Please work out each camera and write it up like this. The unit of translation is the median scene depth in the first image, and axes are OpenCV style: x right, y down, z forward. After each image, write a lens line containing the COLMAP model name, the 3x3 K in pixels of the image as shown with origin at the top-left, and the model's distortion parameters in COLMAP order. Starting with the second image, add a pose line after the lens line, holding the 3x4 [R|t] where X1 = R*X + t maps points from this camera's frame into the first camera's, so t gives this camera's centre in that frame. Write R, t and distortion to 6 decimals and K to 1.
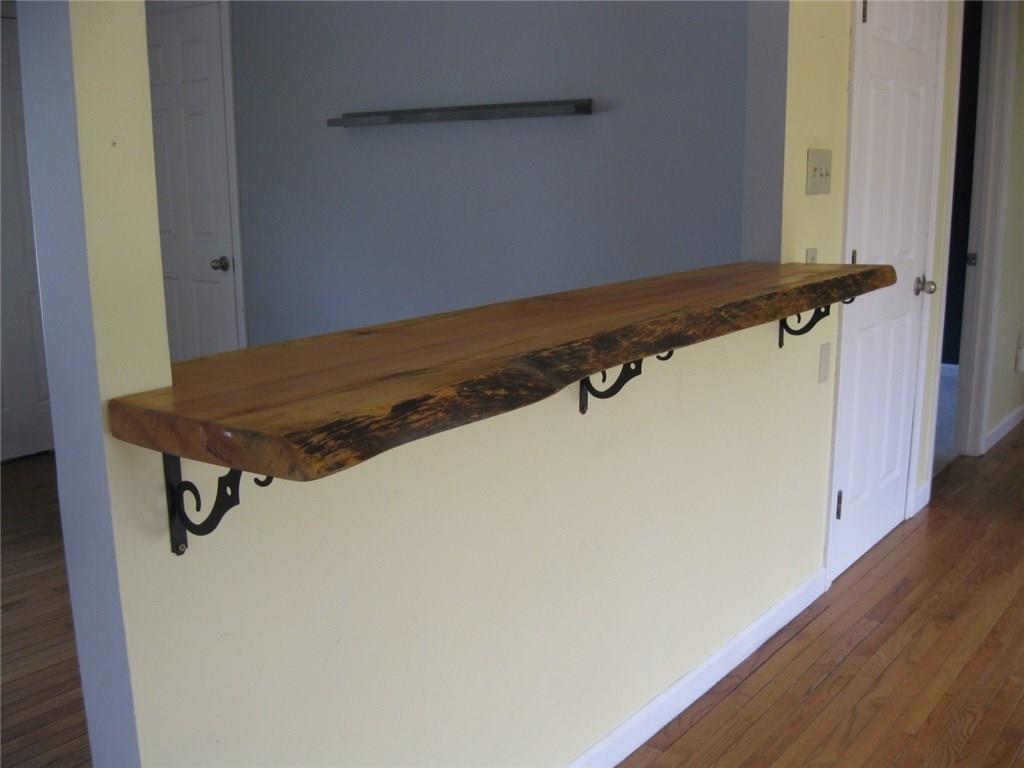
lens RADIAL K [[1047.4, 0, 512.0], [0, 1047.4, 384.0], [0, 0, 1]] dist [-0.126084, 0.049705]
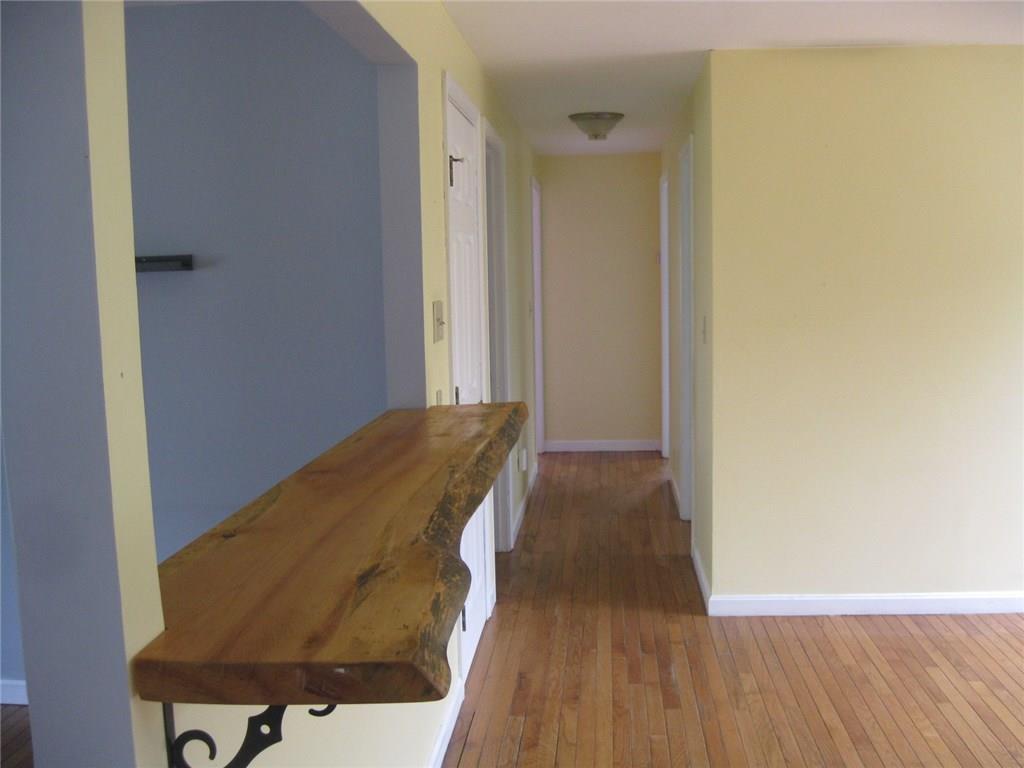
lens RADIAL K [[1047.4, 0, 512.0], [0, 1047.4, 384.0], [0, 0, 1]] dist [-0.126084, 0.049705]
pose [[0.836981, -0.069980, 0.542739, -0.256363], [0.127926, 0.989330, -0.069717, -0.051505], [-0.532069, 0.127782, 0.837003, 0.024937]]
